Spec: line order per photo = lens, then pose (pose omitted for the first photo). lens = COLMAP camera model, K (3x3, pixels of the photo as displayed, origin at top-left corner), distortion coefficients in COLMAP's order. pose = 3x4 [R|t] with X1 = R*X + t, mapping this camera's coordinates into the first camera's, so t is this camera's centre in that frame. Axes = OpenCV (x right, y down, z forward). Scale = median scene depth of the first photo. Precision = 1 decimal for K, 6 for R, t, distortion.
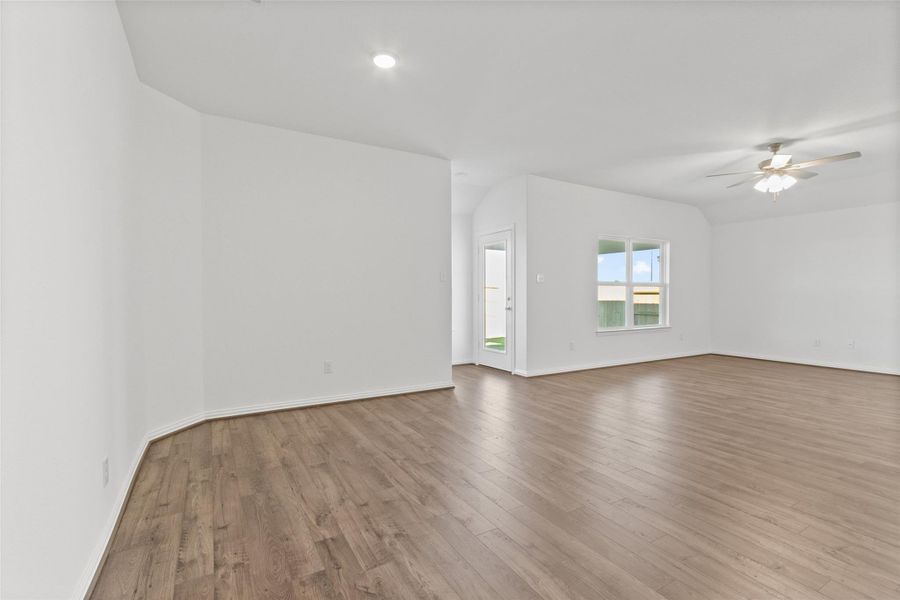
lens RADIAL K [[415.0, 0, 447.3], [0, 415.0, 305.2], [0, 0, 1]] dist [0.003410, -0.000198]
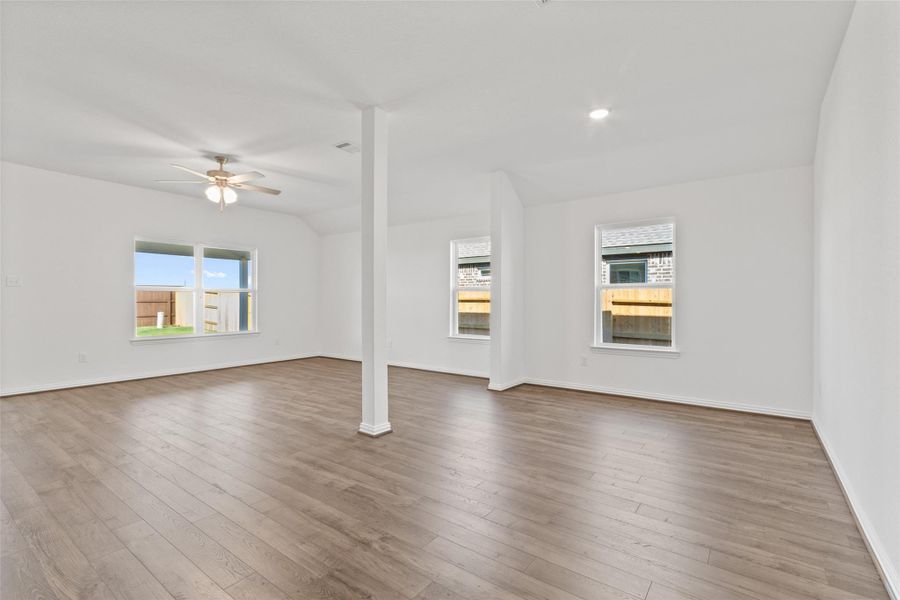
lens RADIAL K [[415.0, 0, 449.3], [0, 415.0, 296.4], [0, 0, 1]] dist [0.003410, -0.000198]
pose [[0.917212, 0.005479, 0.398362, 0.926954], [0.009746, 0.999298, -0.036183, 0.008920], [-0.398281, 0.037070, 0.916514, -0.189668]]
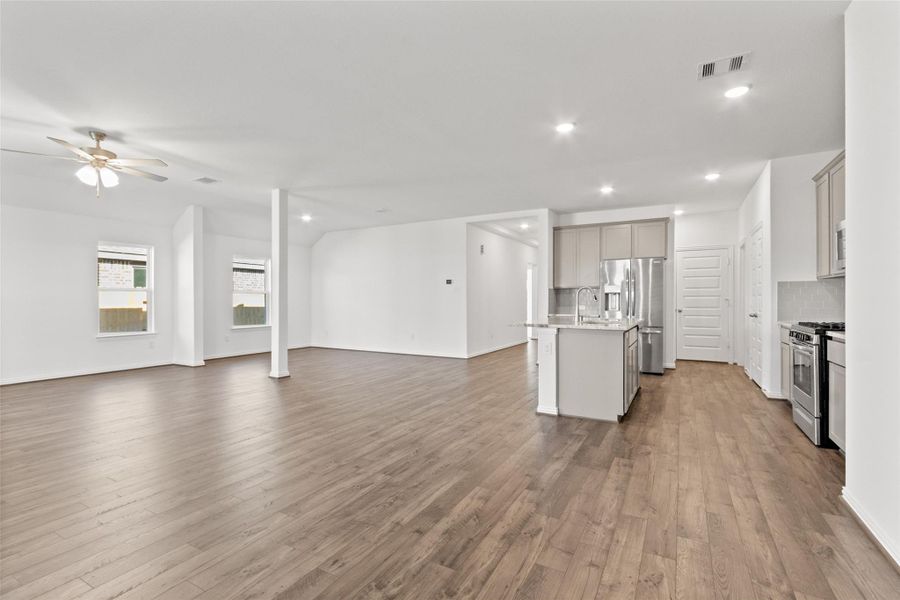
lens RADIAL K [[415.0, 0, 448.7], [0, 415.0, 301.6], [0, 0, 1]] dist [0.003410, -0.000198]
pose [[-0.513339, -0.002441, 0.858182, -0.383181], [0.022840, 0.999603, 0.016505, -0.022403], [-0.857882, 0.028074, -0.513080, 0.846261]]
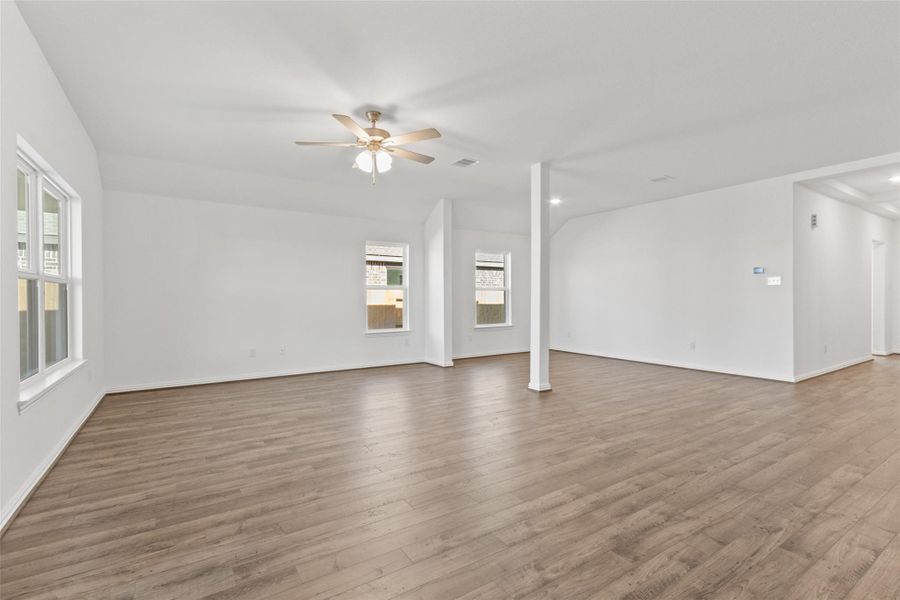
lens RADIAL K [[415.0, 0, 448.5], [0, 415.0, 300.0], [0, 0, 1]] dist [0.003410, -0.000198]
pose [[-0.056827, -0.004995, 0.998372, -0.031288], [0.028605, 0.999569, 0.006629, -0.024830], [-0.997974, 0.028935, -0.056659, 0.938287]]
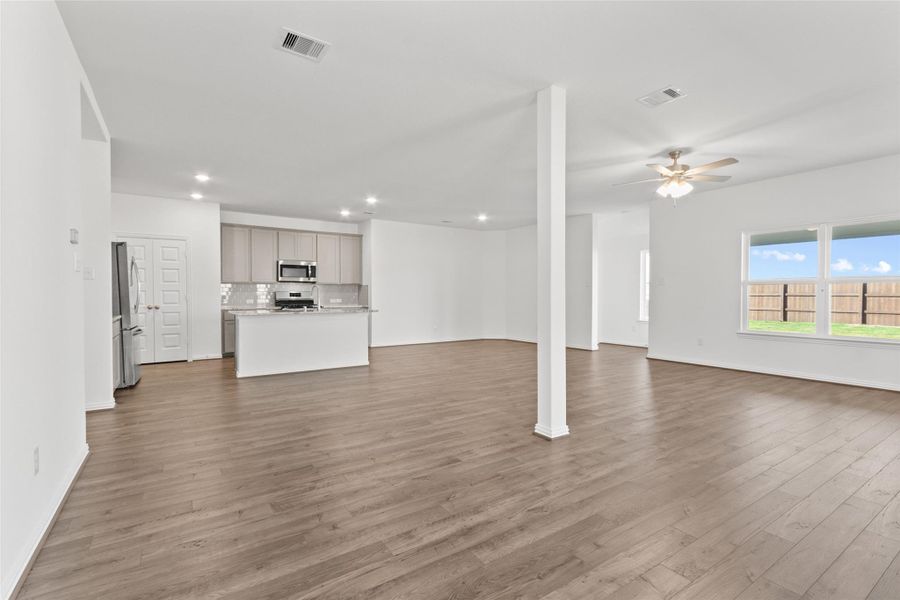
lens RADIAL K [[415.0, 0, 451.3], [0, 415.0, 299.3], [0, 0, 1]] dist [0.003410, -0.000198]
pose [[0.064510, 0.013461, -0.997826, 1.867380], [-0.025874, 0.999595, 0.011812, -0.009857], [0.997582, 0.025056, 0.064833, 0.381328]]
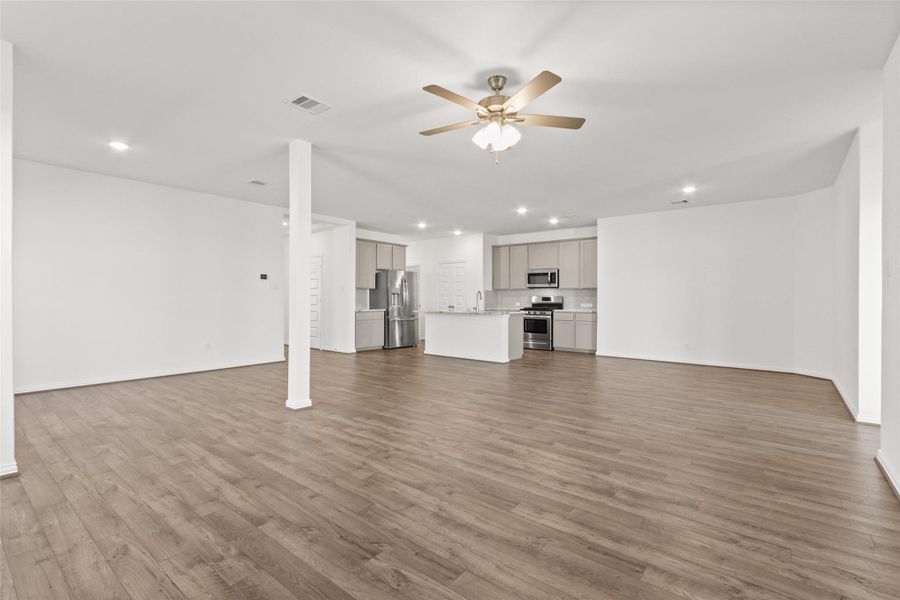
lens RADIAL K [[415.0, 0, 447.5], [0, 415.0, 301.8], [0, 0, 1]] dist [0.003410, -0.000198]
pose [[-0.934360, 0.002809, -0.356319, 1.140780], [-0.010416, 0.999326, 0.035190, -0.047118], [0.356178, 0.036591, -0.933701, 1.665432]]
